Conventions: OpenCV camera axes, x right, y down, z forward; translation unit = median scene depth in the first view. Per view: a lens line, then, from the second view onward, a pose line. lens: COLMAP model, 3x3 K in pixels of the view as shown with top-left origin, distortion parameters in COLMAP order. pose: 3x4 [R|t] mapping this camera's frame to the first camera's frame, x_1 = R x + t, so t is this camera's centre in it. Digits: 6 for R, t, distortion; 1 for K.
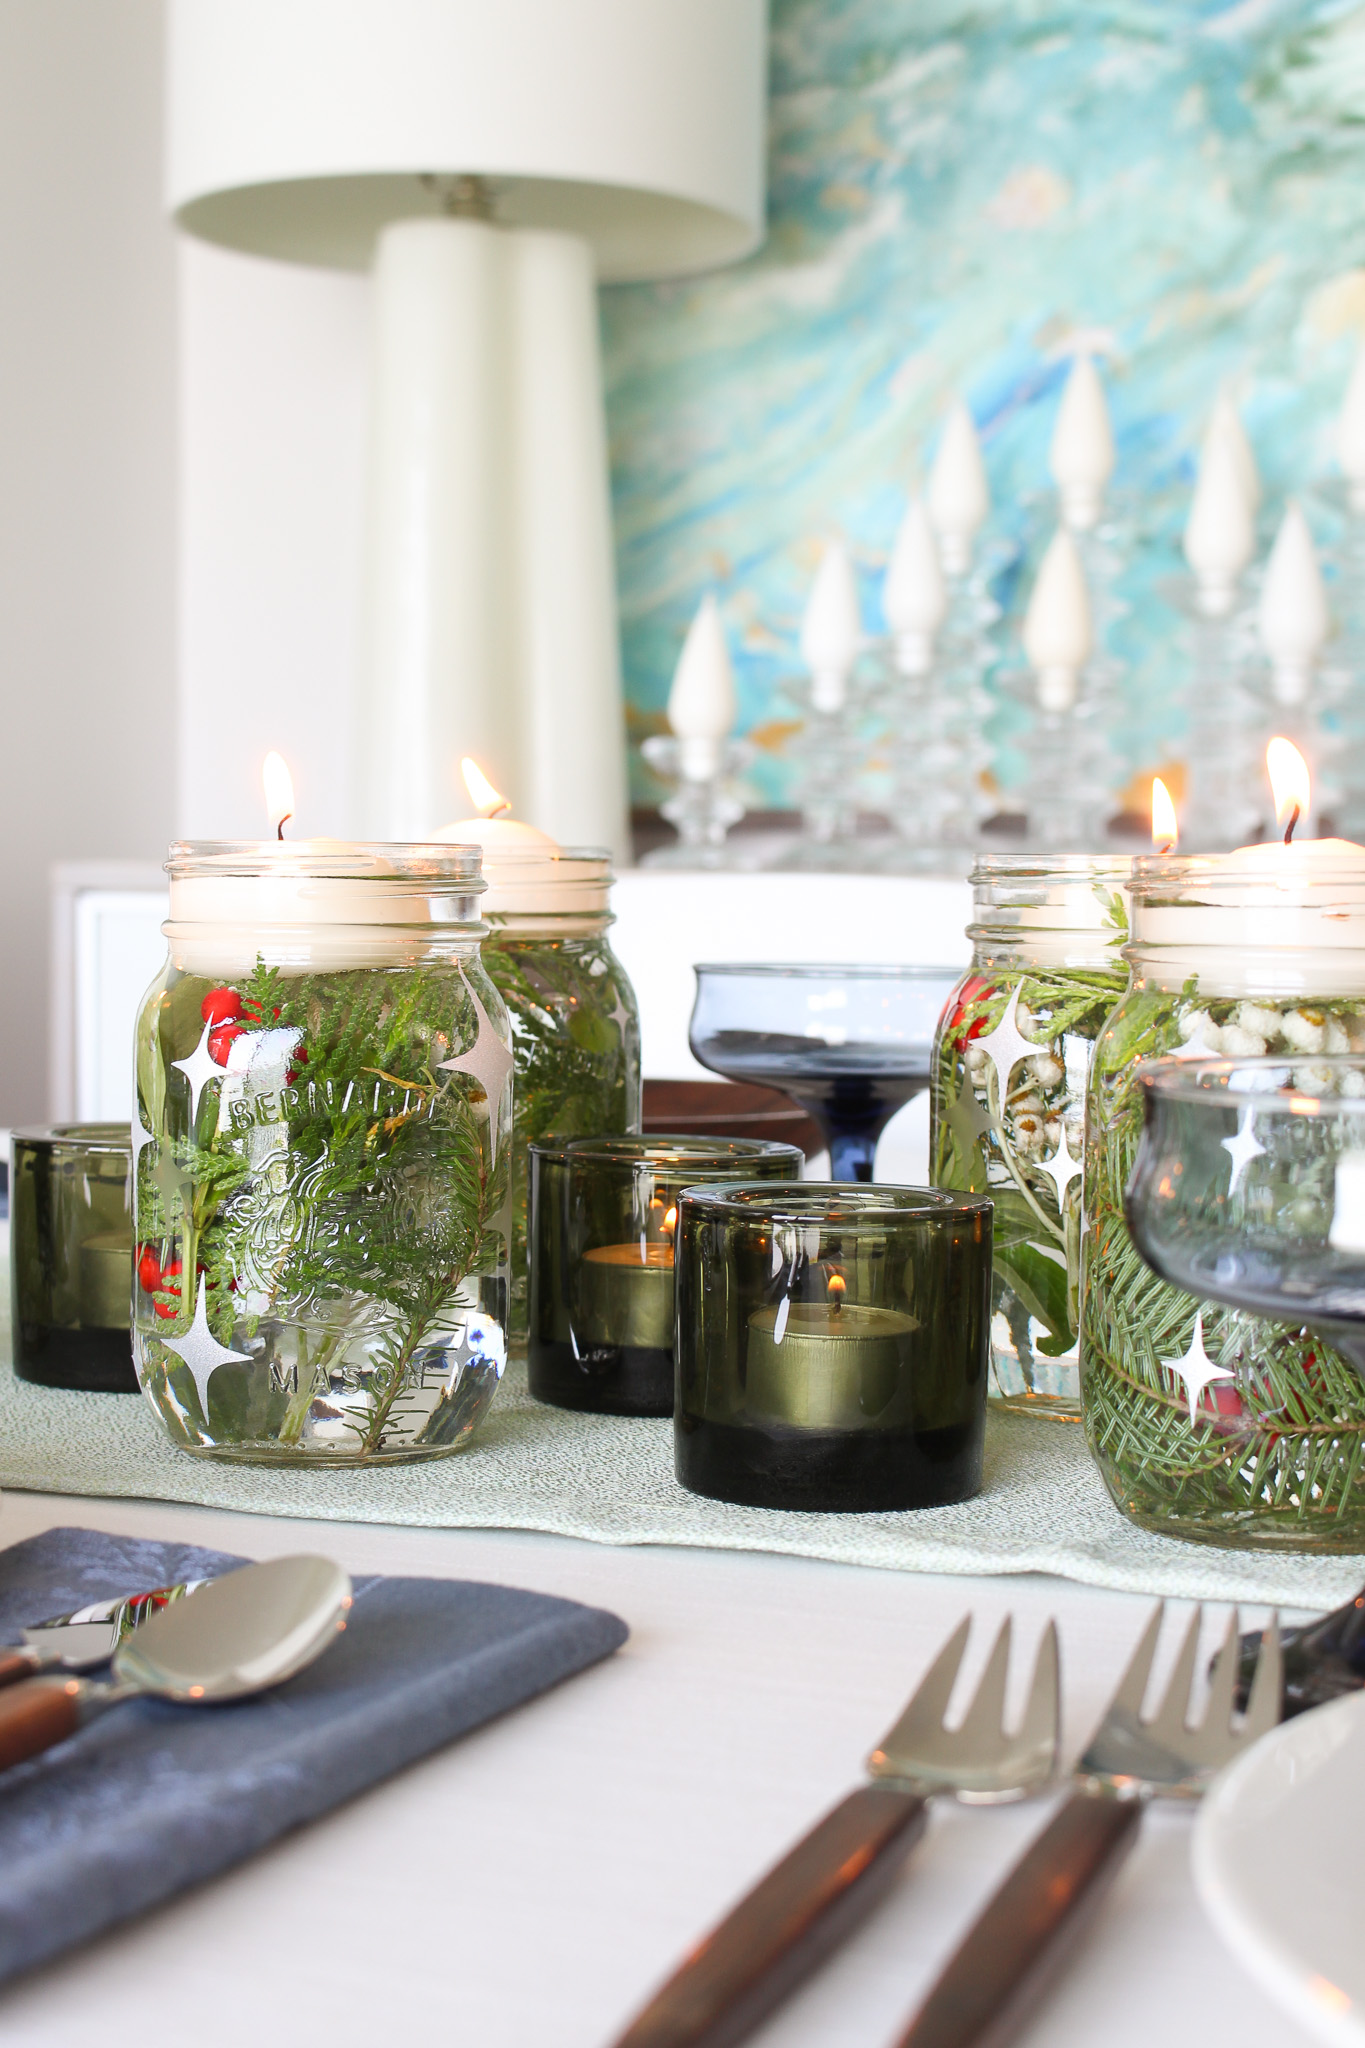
lens RADIAL K [[3137.3, 0, 679.8], [0, 3137.3, 1009.4], [0, 0, 1]] dist [-0.068498, 0.000000]
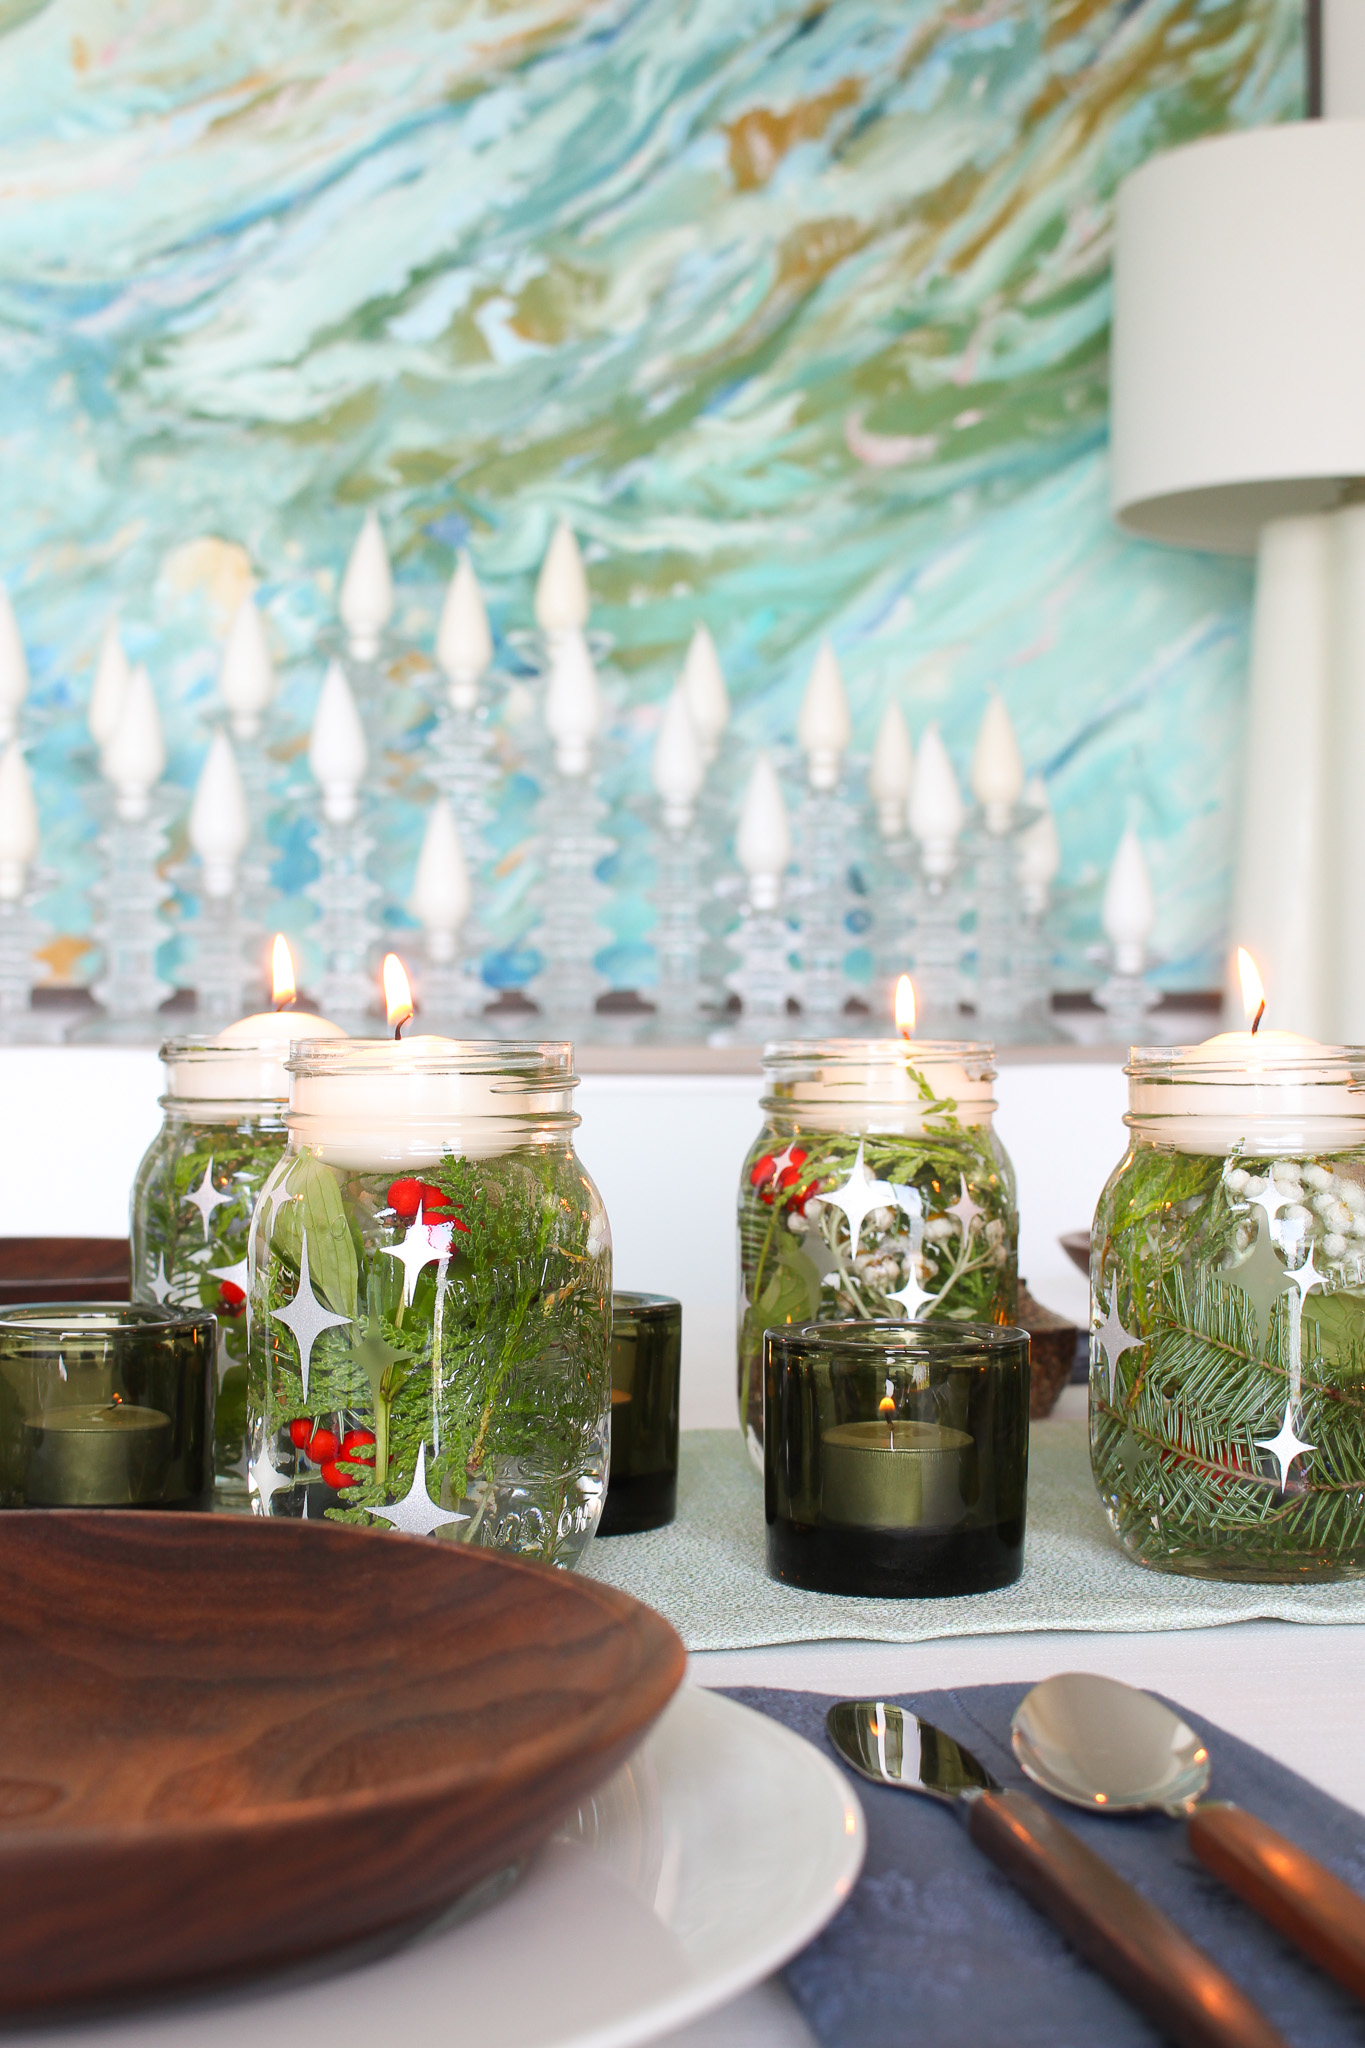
lens RADIAL K [[2611.3, 0, 684.4], [0, 2611.3, 1021.7], [0, 0, 1]] dist [-0.074685, 0.000000]
pose [[0.869147, -0.008830, 0.494475, -0.136127], [0.031387, 0.998810, -0.037333, -0.006388], [-0.493557, 0.047968, 0.868389, 0.044337]]
